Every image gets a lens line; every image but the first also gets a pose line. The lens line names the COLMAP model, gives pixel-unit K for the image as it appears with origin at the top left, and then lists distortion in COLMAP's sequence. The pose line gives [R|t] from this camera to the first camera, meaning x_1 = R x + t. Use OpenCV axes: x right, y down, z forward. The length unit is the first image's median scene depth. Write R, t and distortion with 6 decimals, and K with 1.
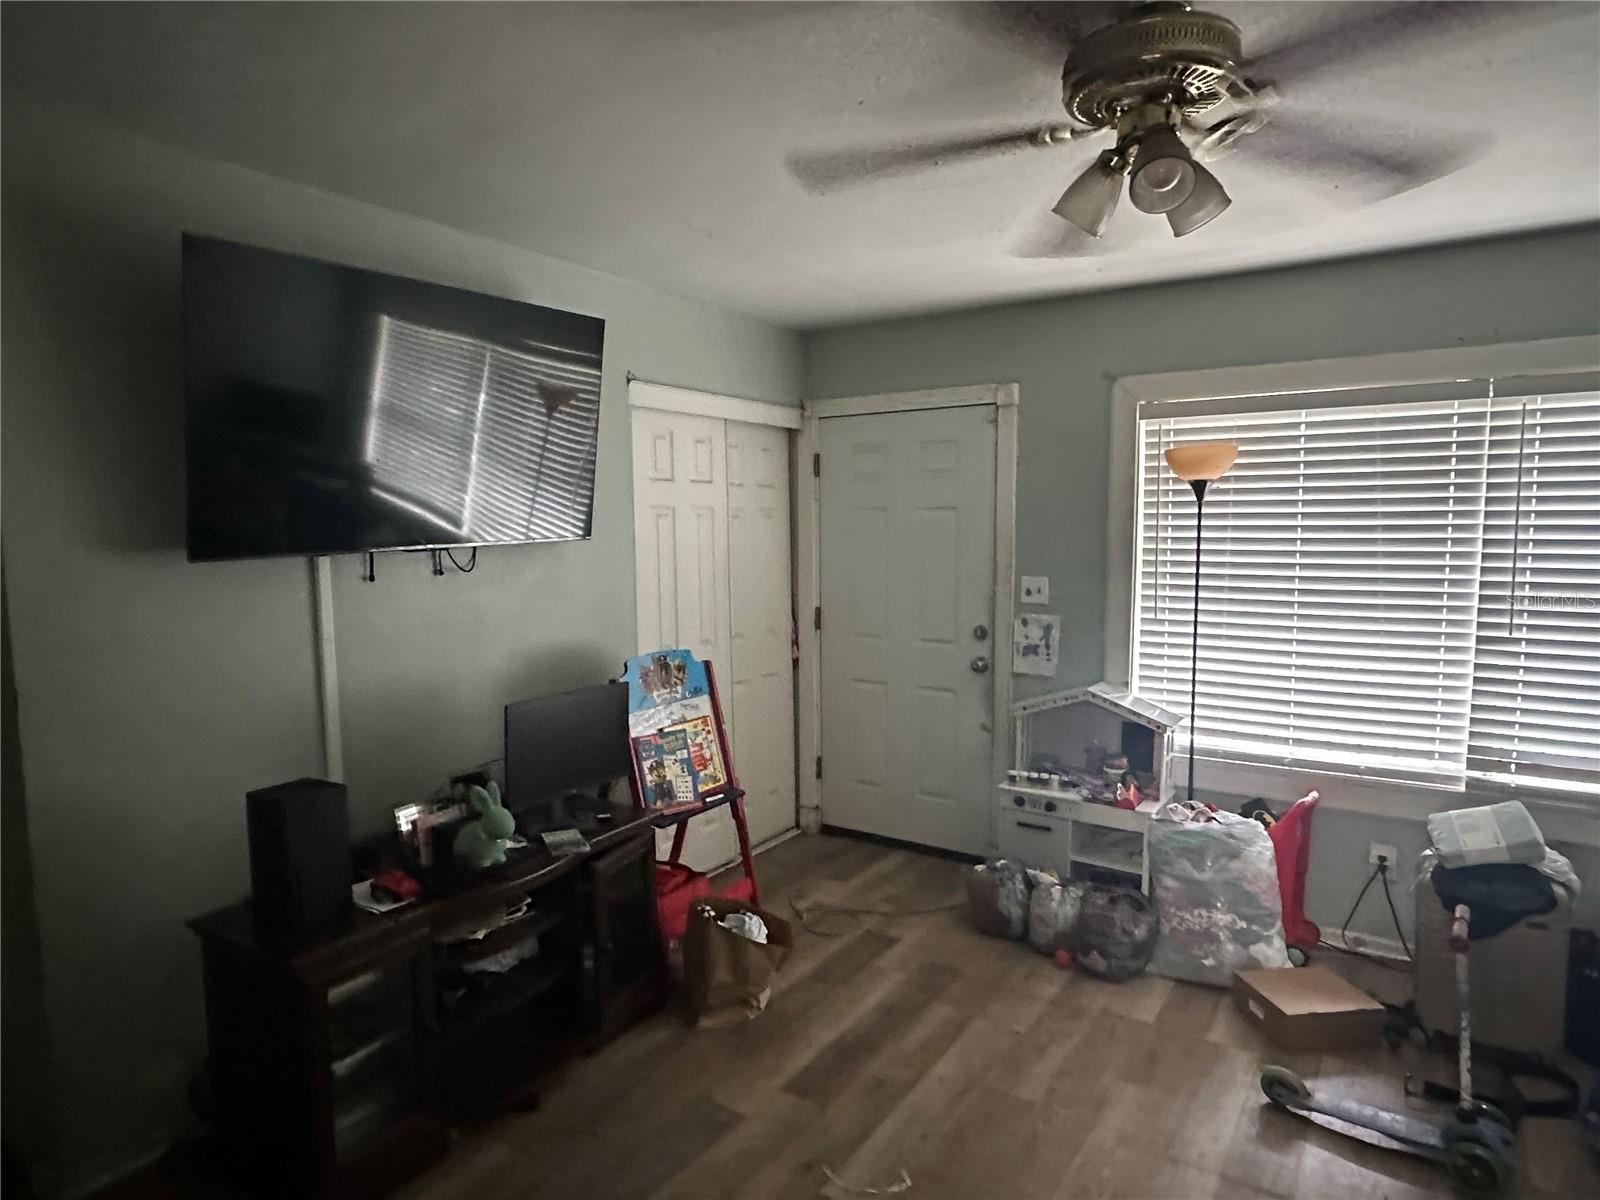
lens RADIAL K [[914.5, 0, 796.1], [0, 914.5, 603.4], [0, 0, 1]] dist [0.001102, -0.000983]
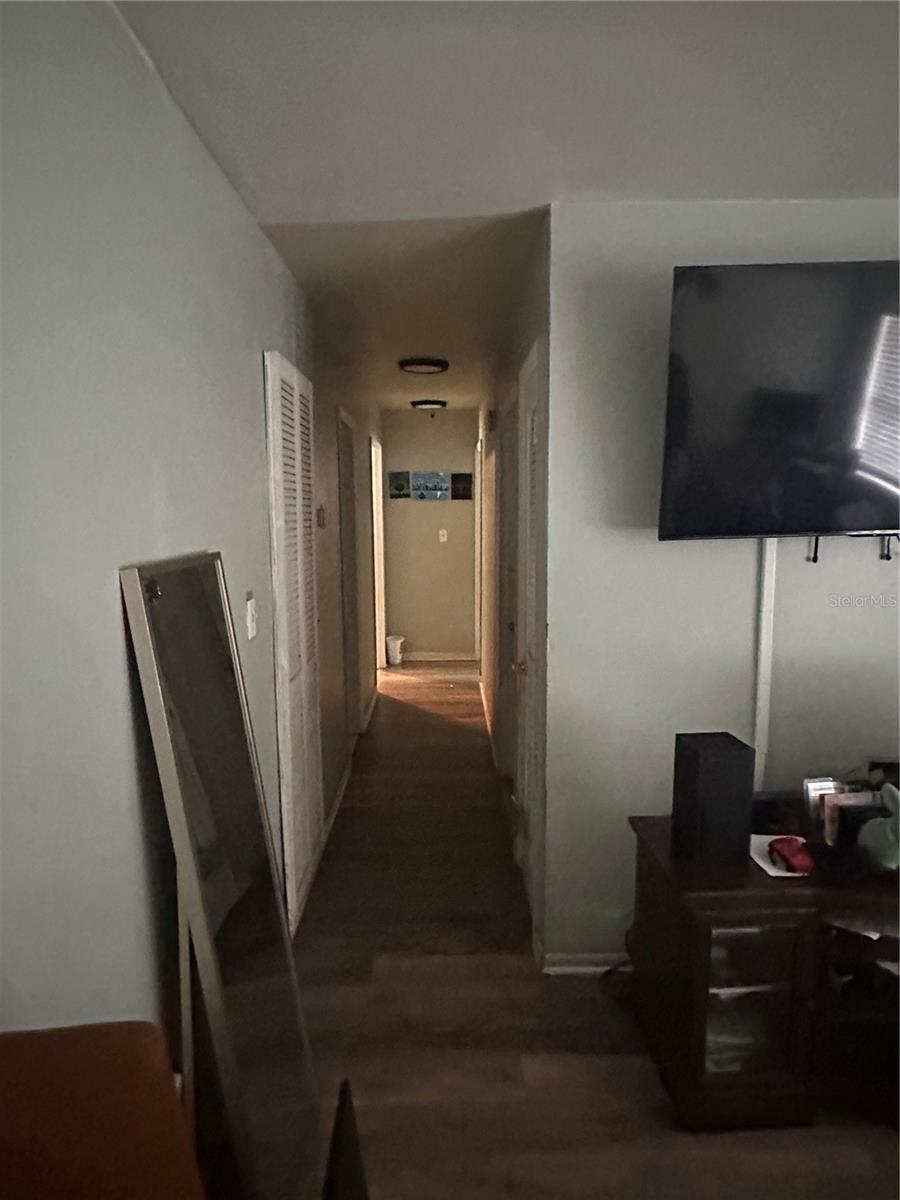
lens RADIAL K [[685.9, 0, 444.3], [0, 685.9, 593.0], [0, 0, 1]] dist [0.001102, -0.000983]
pose [[0.552426, 0.115345, -0.825543, -0.034708], [-0.072597, 0.993274, 0.090201, -0.031069], [0.830395, 0.010102, 0.557084, 0.197381]]
